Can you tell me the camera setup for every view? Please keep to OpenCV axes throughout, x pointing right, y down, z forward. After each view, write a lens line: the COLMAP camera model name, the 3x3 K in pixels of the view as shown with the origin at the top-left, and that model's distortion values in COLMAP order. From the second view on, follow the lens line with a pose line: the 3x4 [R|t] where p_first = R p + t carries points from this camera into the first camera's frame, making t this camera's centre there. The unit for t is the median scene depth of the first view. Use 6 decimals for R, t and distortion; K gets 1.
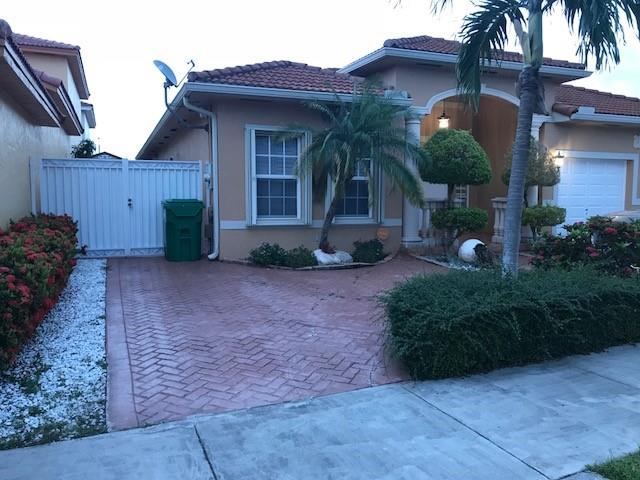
lens RADIAL K [[532.0, 0, 321.8], [0, 532.0, 243.2], [0, 0, 1]] dist [0.018864, -0.014030]
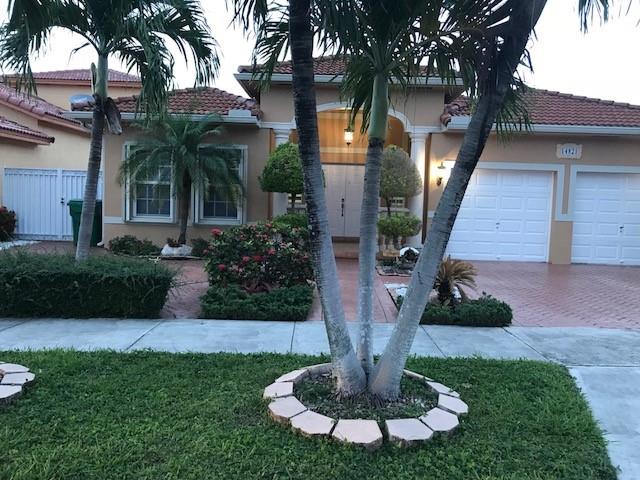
lens RADIAL K [[532.0, 0, 319.2], [0, 532.0, 244.6], [0, 0, 1]] dist [0.018864, -0.014030]
pose [[0.916002, 0.056545, -0.397168, 0.732906], [-0.065848, 0.997781, -0.009811, 0.004346], [0.395732, 0.035139, 0.917693, 0.020393]]
